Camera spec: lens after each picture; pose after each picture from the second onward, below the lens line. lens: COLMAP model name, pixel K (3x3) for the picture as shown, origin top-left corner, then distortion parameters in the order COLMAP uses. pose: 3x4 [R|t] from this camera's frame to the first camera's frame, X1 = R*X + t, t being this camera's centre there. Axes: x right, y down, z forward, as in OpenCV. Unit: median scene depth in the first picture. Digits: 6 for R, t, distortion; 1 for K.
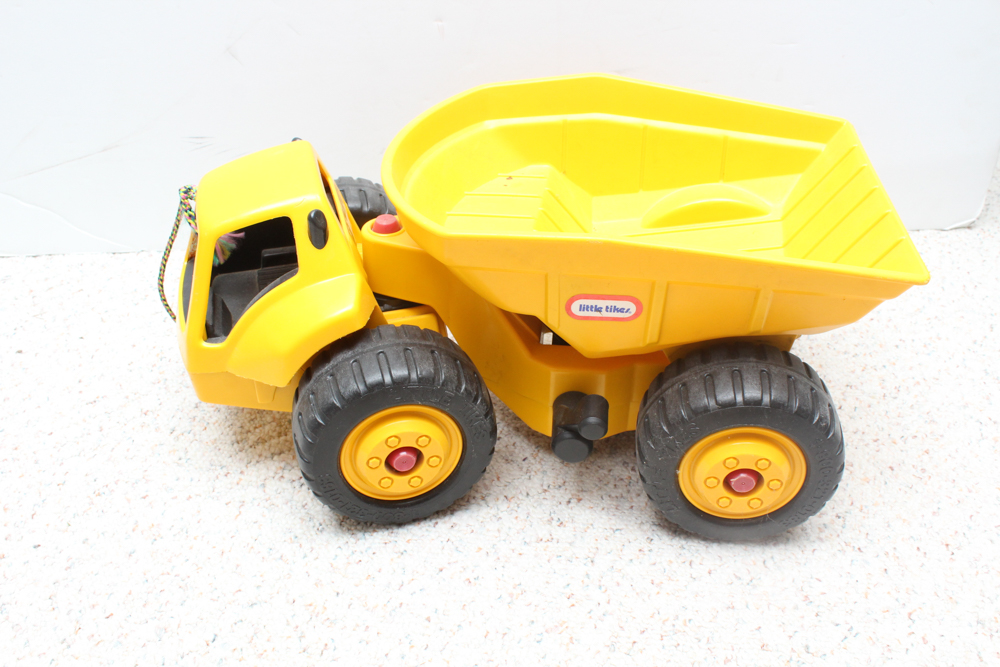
lens RADIAL K [[987.8, 0, 500.0], [0, 987.8, 333.5], [0, 0, 1]] dist [-0.008234, -0.005477]
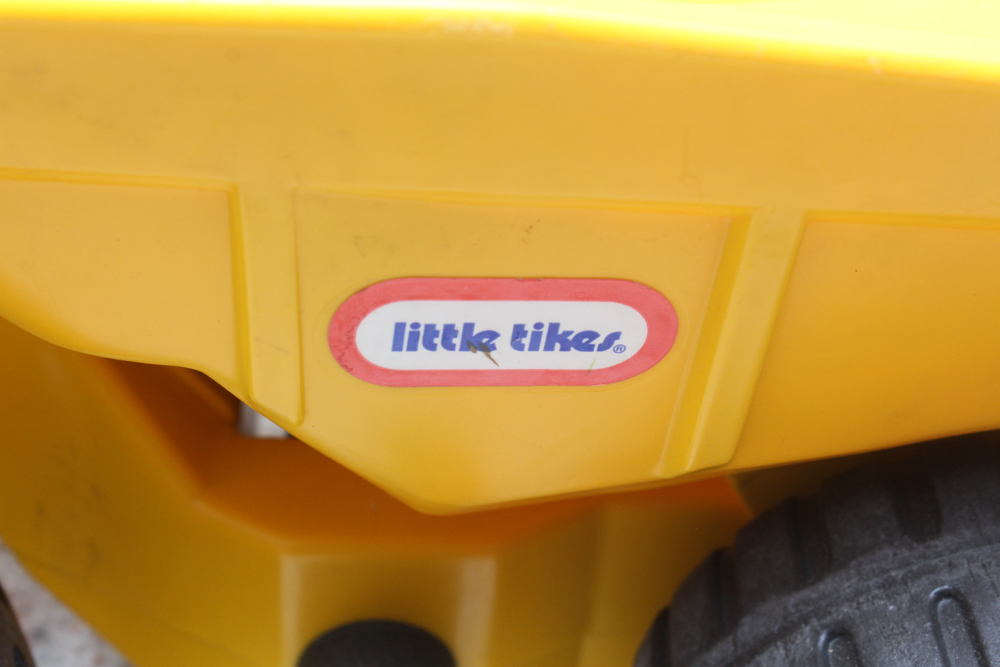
lens RADIAL K [[1978.3, 0, 500.0], [0, 1978.3, 333.5], [0, 0, 1]] dist [0.029326, -0.024314]
pose [[0.988449, -0.035780, 0.147267, 0.039240], [0.029700, 0.998622, 0.043278, -0.044763], [-0.148613, -0.038404, 0.988150, 0.562290]]
